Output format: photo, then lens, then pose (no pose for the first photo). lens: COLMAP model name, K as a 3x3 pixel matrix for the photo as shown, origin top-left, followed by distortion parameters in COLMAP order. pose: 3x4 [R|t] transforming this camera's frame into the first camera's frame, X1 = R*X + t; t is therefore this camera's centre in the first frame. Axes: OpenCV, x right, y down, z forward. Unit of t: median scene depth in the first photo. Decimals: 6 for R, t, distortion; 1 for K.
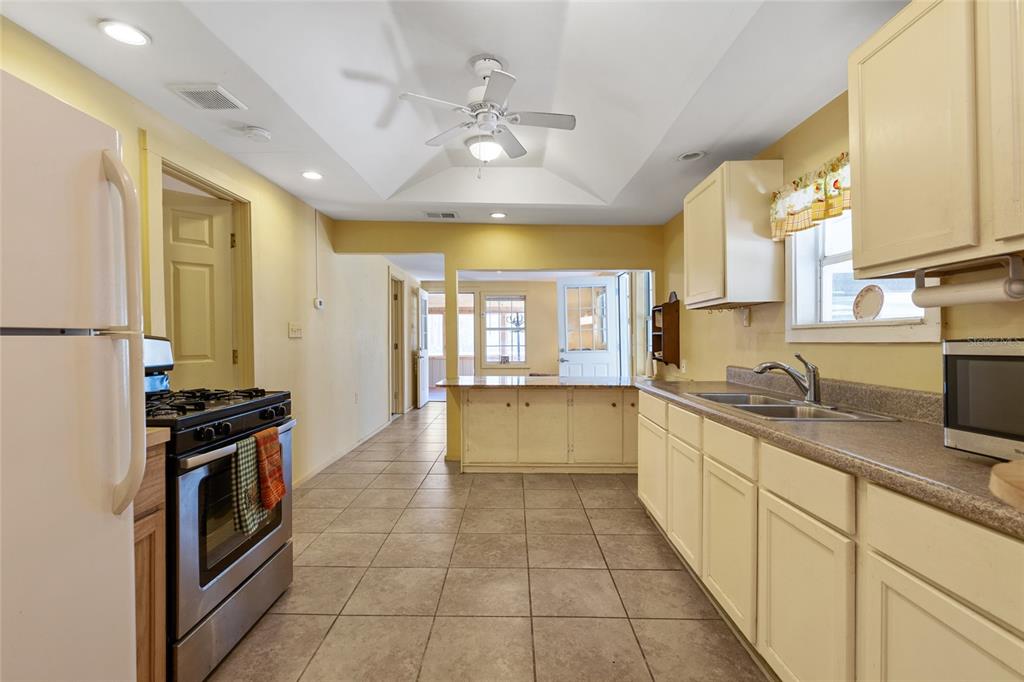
lens RADIAL K [[464.8, 0, 509.4], [0, 464.8, 336.6], [0, 0, 1]] dist [0.001465, 0.000305]
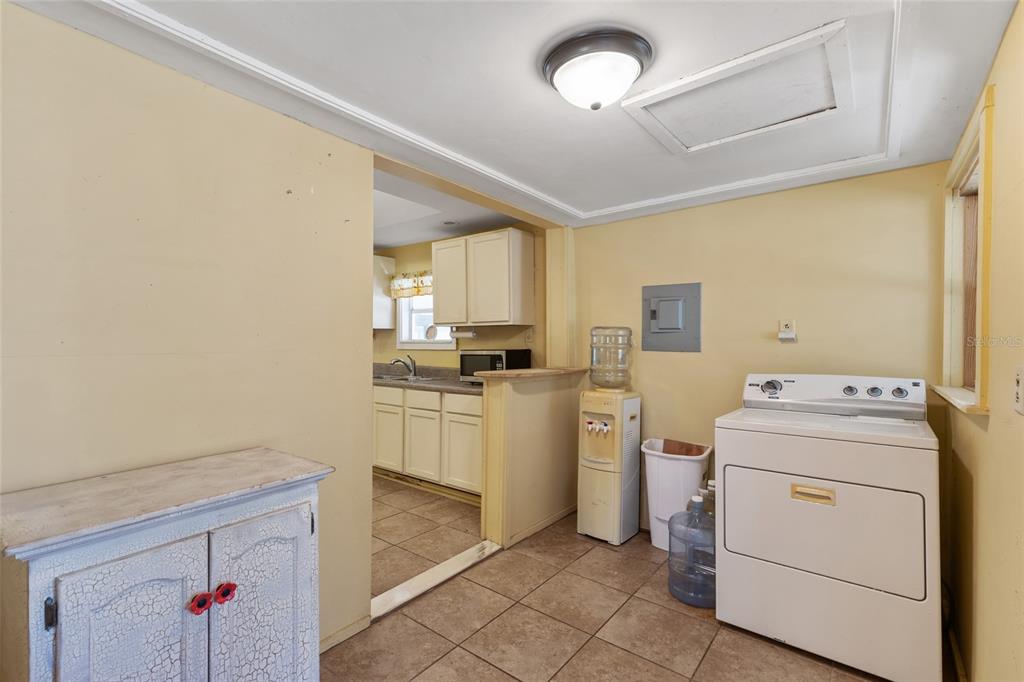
lens RADIAL K [[464.8, 0, 510.4], [0, 464.8, 341.6], [0, 0, 1]] dist [0.001465, 0.000305]
pose [[0.608731, -0.000852, 0.793376, -0.862548], [-0.005936, 0.999967, 0.005629, -0.042733], [-0.793354, -0.008136, 0.608706, -0.762622]]
